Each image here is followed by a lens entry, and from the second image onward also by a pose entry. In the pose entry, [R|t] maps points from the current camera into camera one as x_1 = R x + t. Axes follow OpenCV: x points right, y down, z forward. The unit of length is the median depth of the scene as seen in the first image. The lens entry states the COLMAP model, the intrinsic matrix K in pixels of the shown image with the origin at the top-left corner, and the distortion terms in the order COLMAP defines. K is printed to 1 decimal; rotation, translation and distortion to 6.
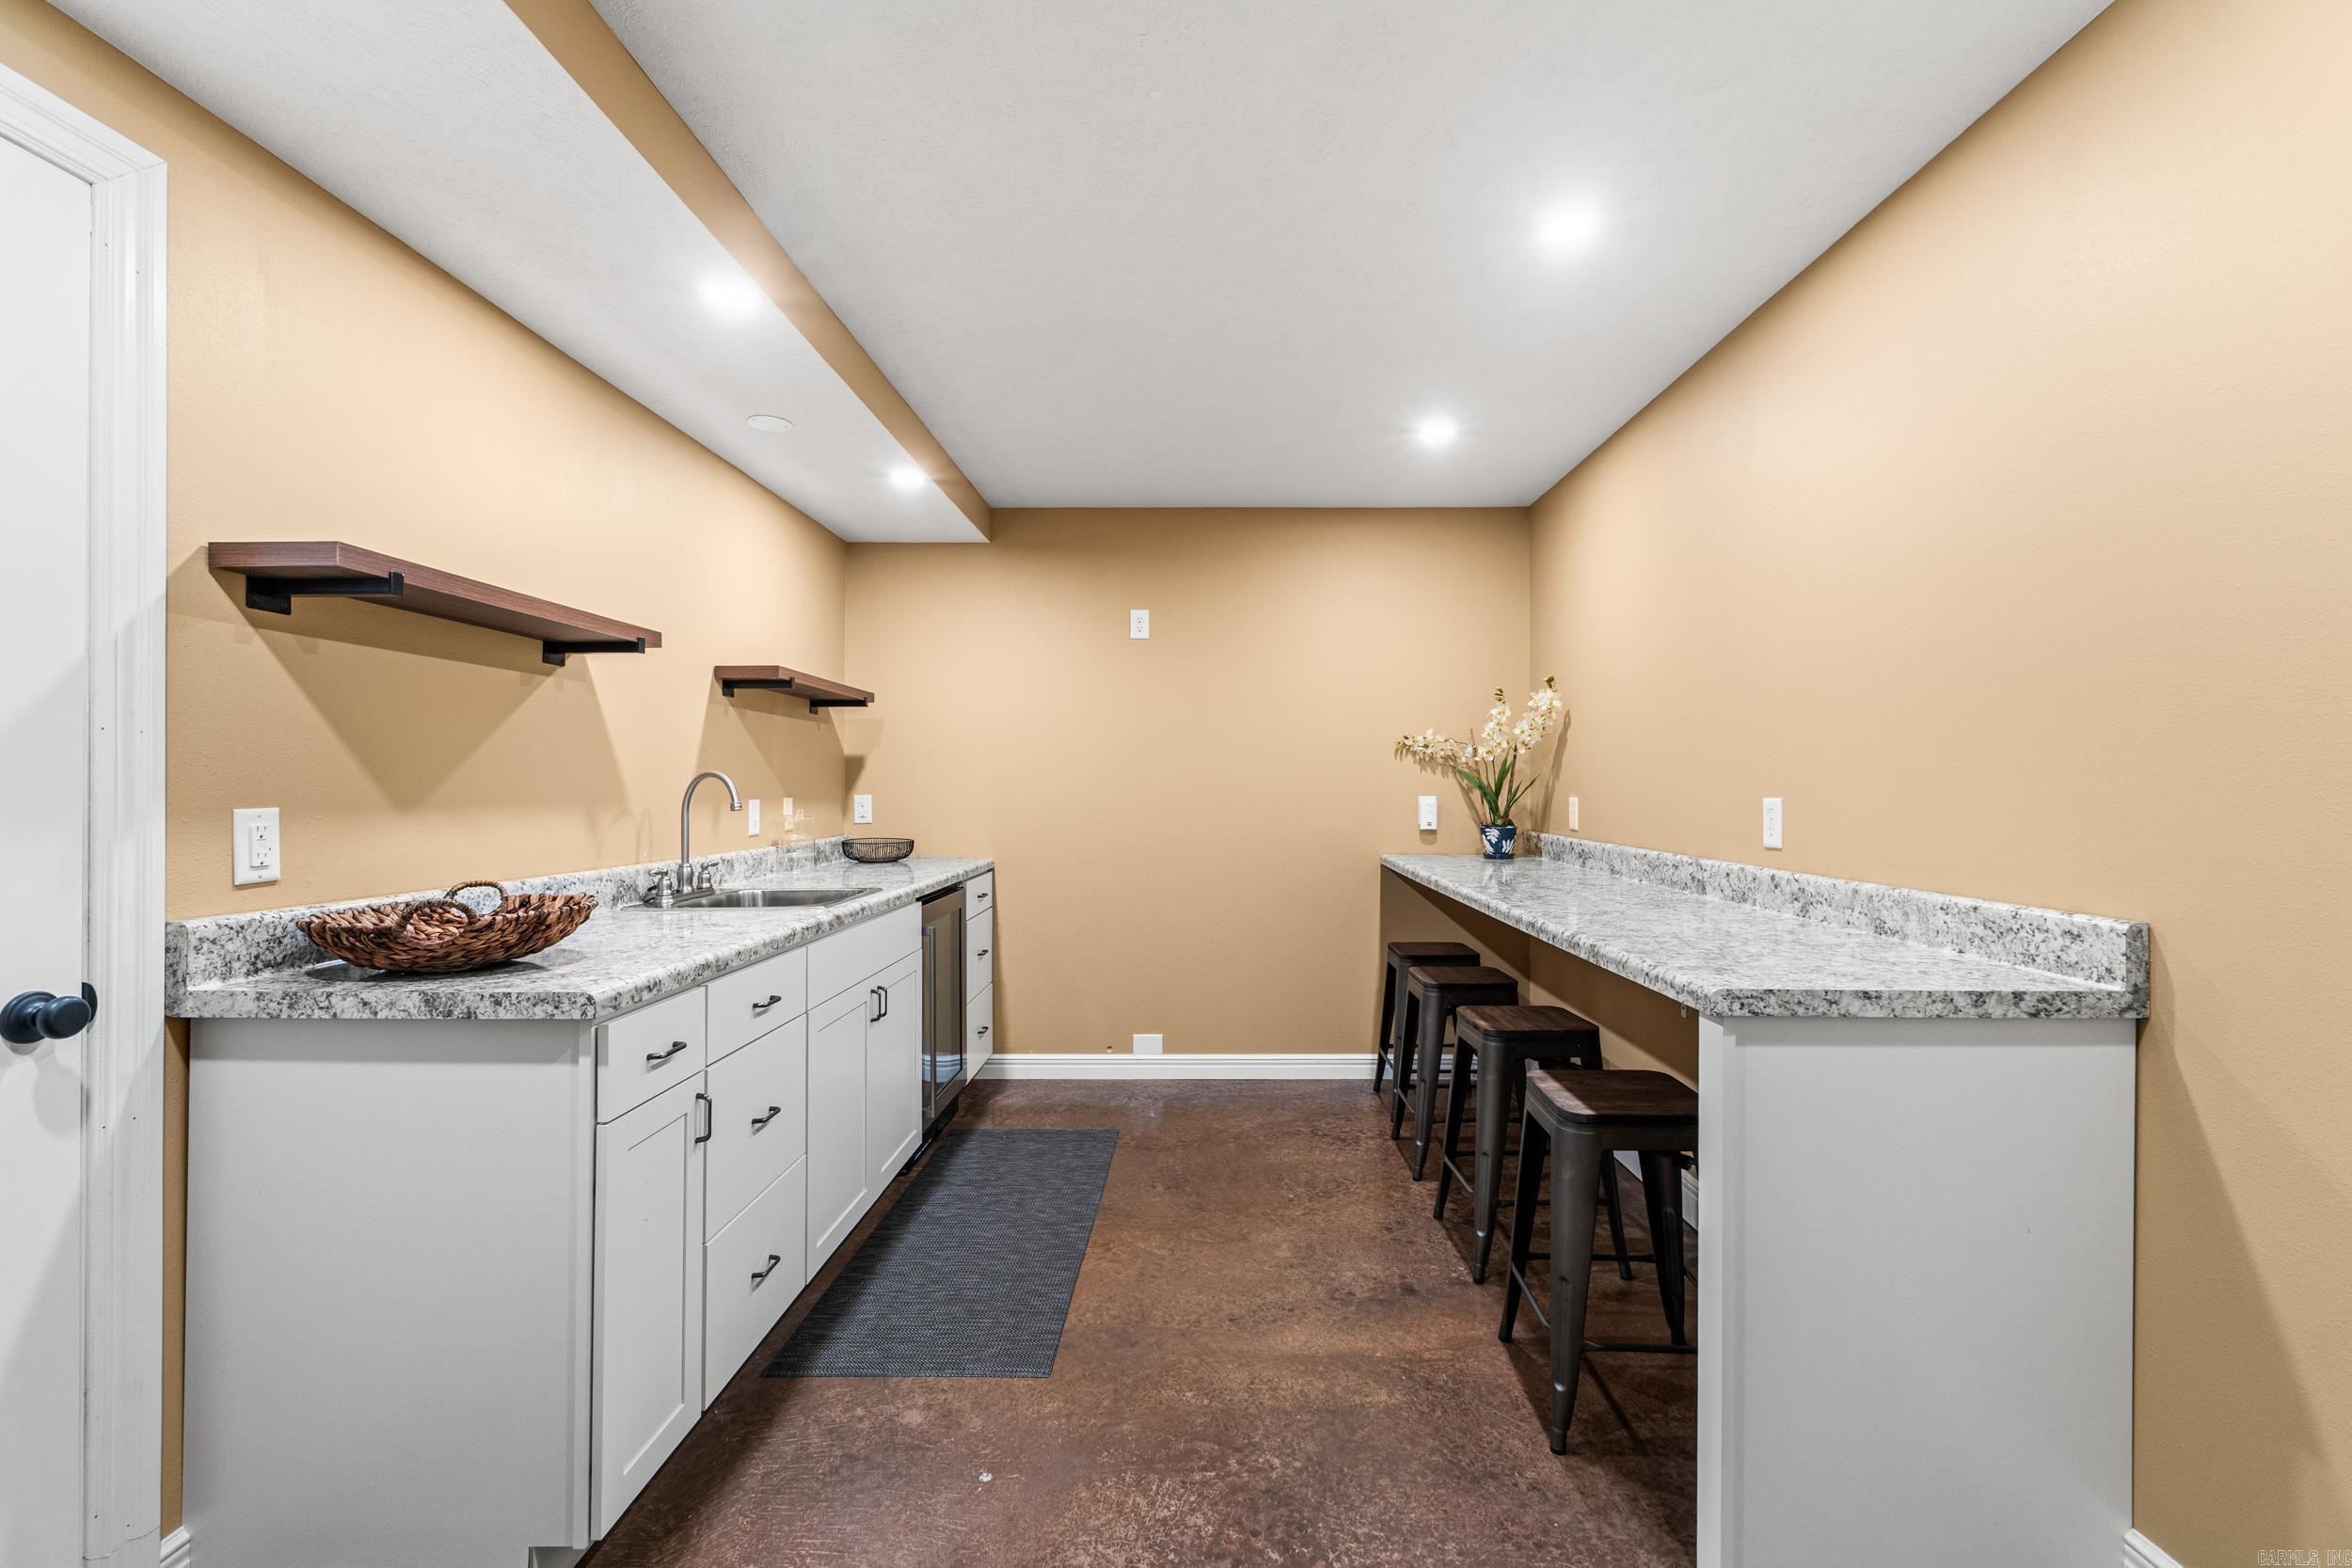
lens RADIAL K [[1003.3, 0, 1177.2], [0, 1003.3, 768.9], [0, 0, 1]] dist [0.009573, 0.000255]
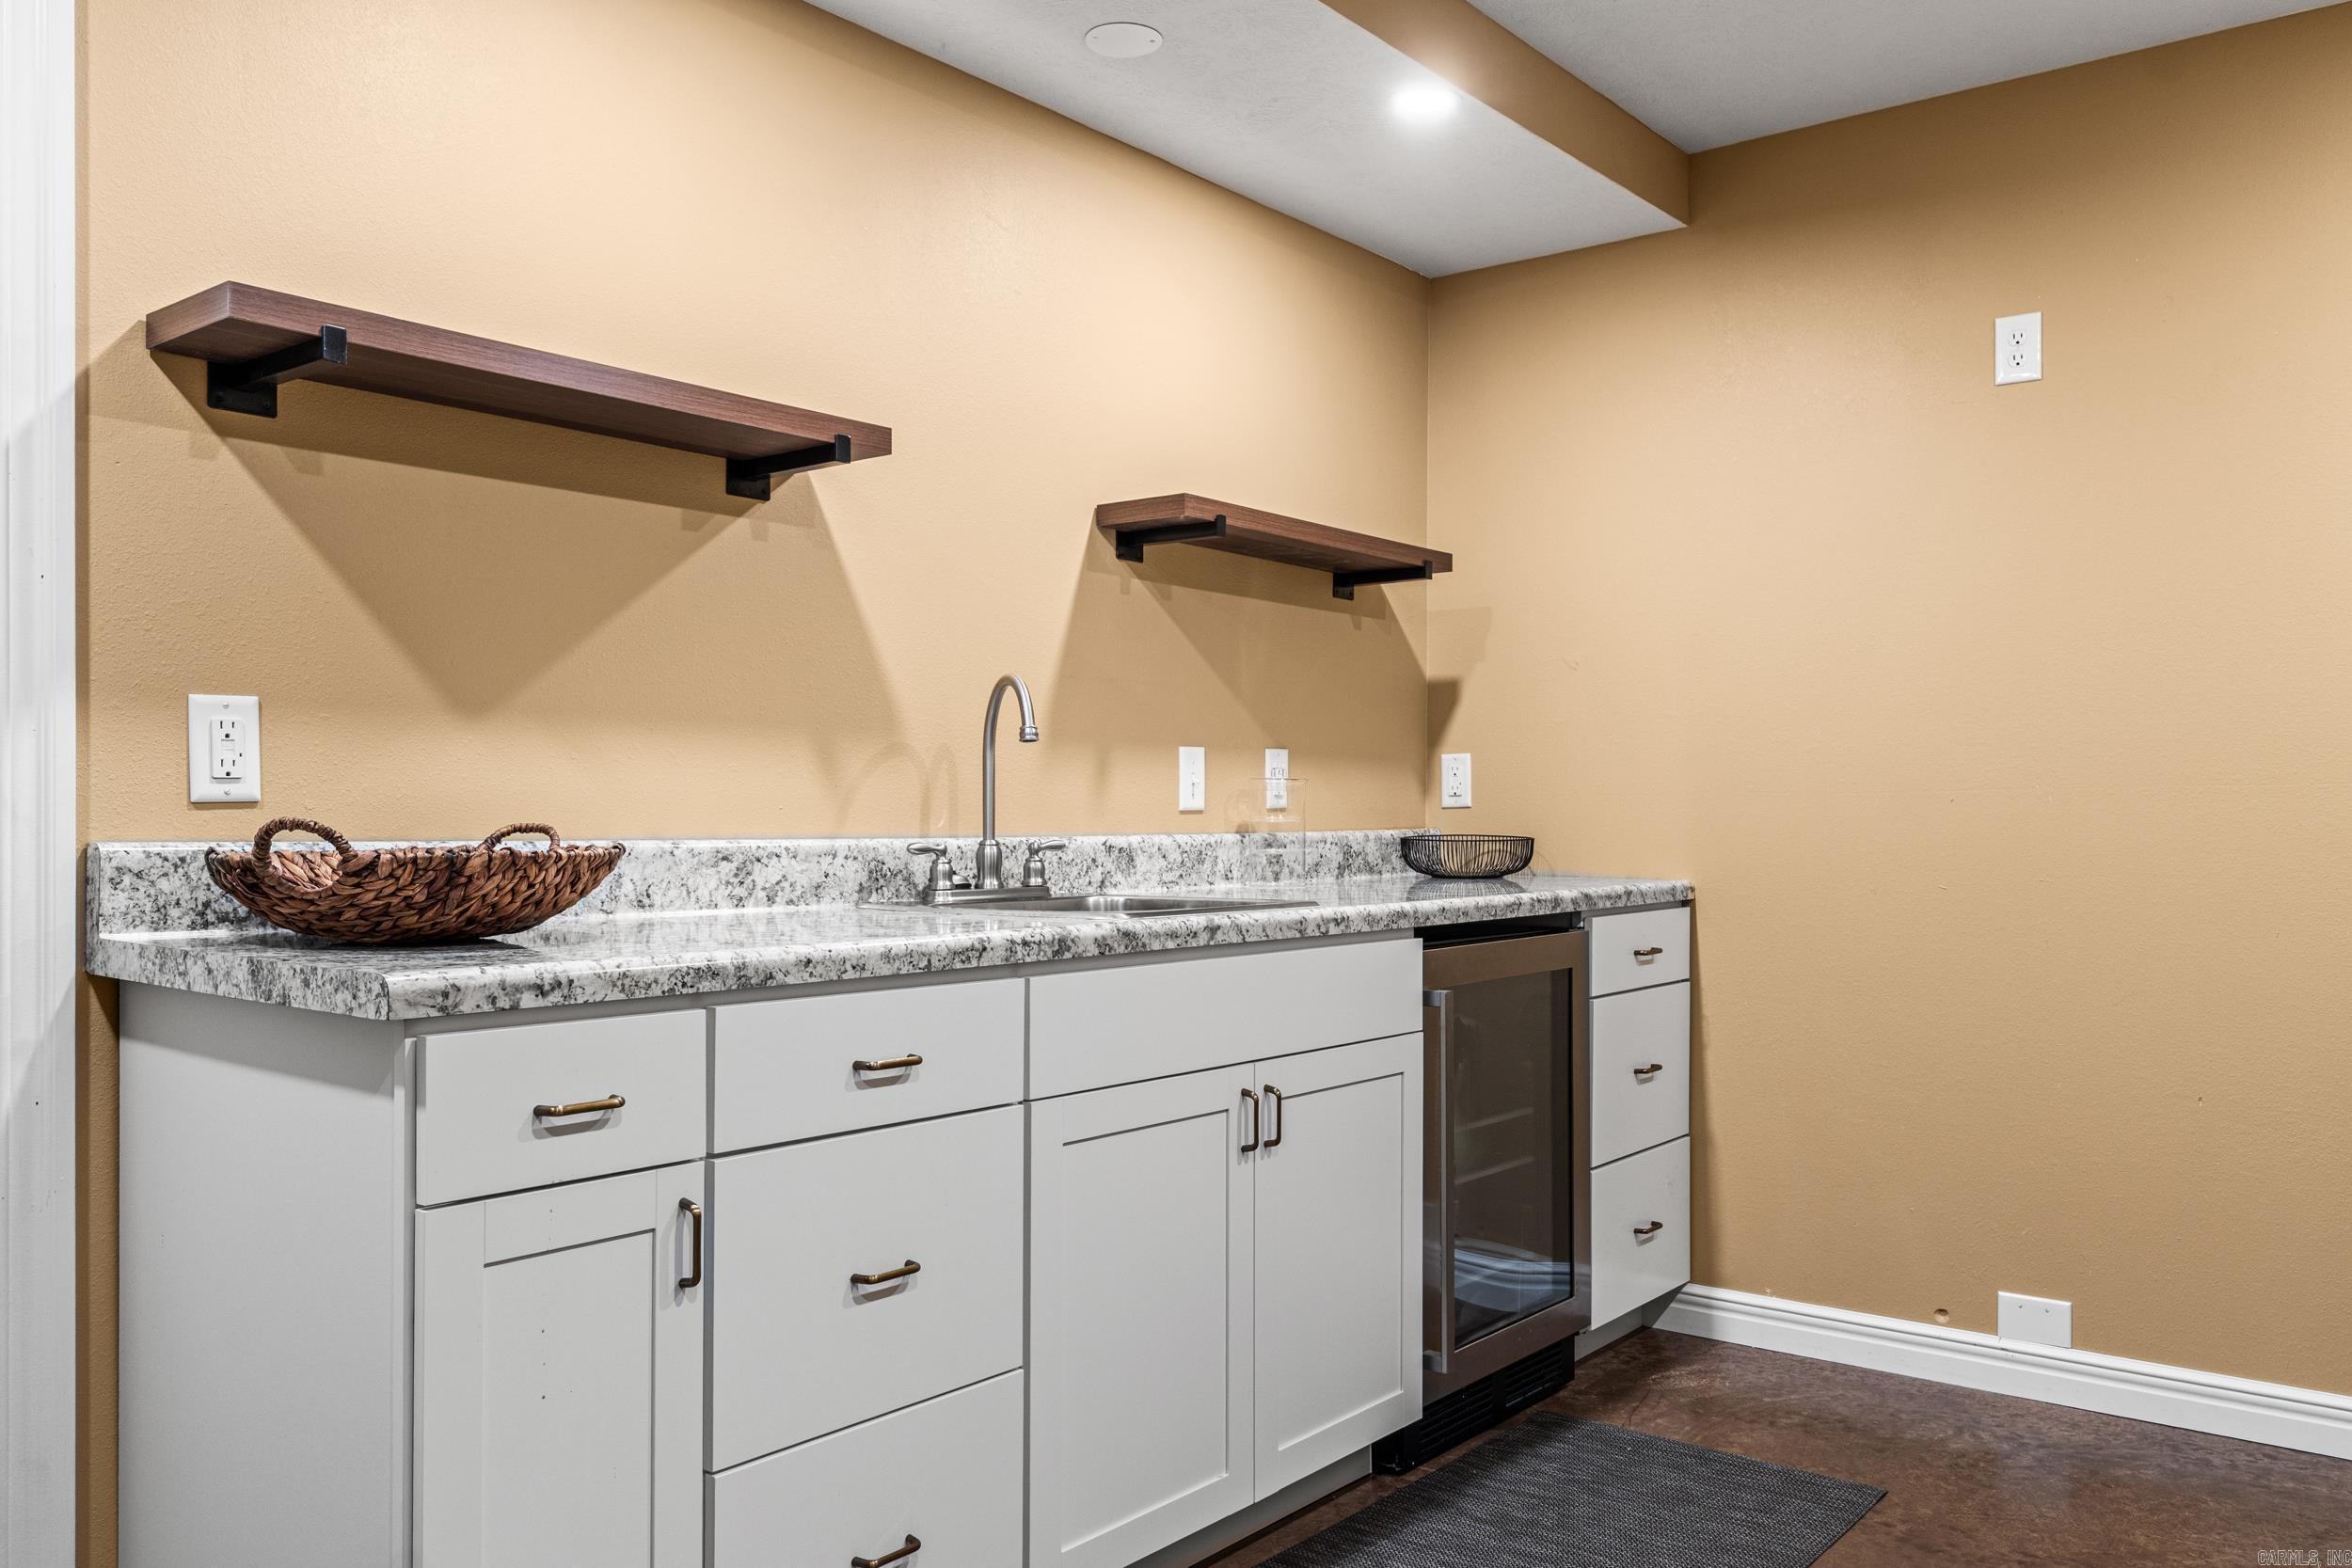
lens RADIAL K [[1795.9, 0, 1173.6], [0, 1795.9, 803.5], [0, 0, 1]] dist [-0.002936, 0.005092]
pose [[0.795842, 0.003357, -0.605495, 0.225219], [0.005321, 0.999907, 0.012537, 0.063573], [0.605481, -0.013199, 0.795751, 0.256884]]
